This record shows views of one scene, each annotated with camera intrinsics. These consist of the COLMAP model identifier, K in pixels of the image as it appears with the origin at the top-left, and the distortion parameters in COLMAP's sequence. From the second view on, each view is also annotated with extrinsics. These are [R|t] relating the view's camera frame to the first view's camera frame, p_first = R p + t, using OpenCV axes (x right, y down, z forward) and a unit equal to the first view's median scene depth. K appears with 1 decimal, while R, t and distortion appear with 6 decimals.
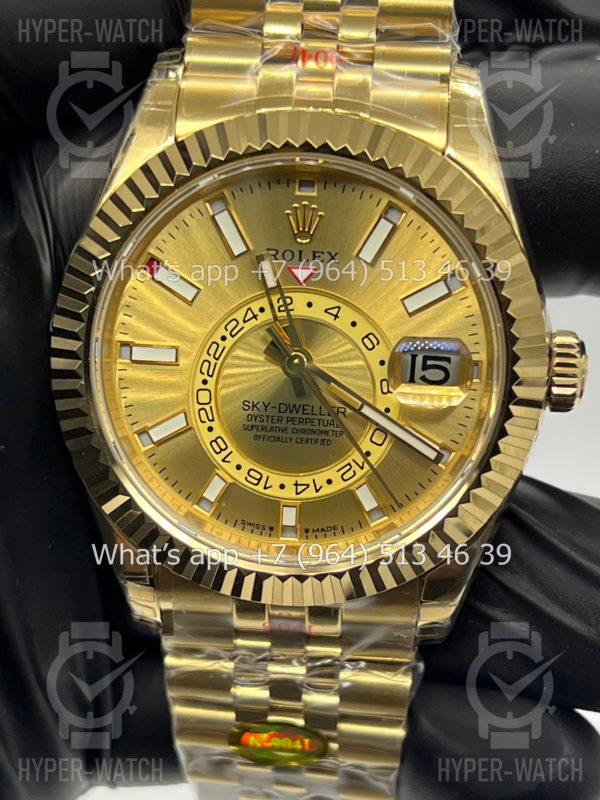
lens RADIAL K [[1760.3, 0, 293.2], [0, 1760.3, 424.3], [0, 0, 1]] dist [0.134703, 0.000000]
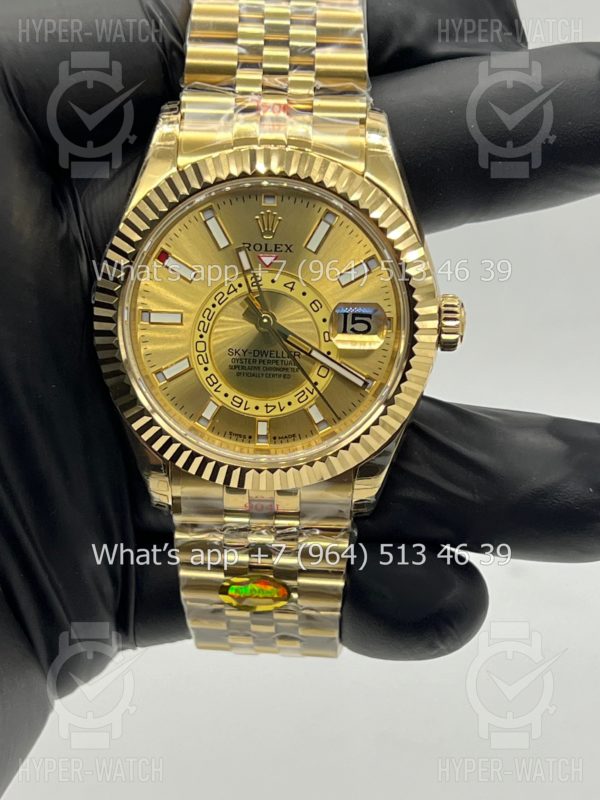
lens RADIAL K [[1823.3, 0, 314.4], [0, 1823.3, 395.3], [0, 0, 1]] dist [0.139633, 0.000000]
pose [[0.998006, -0.025533, 0.057719, -0.045308], [0.024309, 0.999467, 0.021811, -0.006196], [-0.058245, -0.020364, 0.998095, -0.491303]]
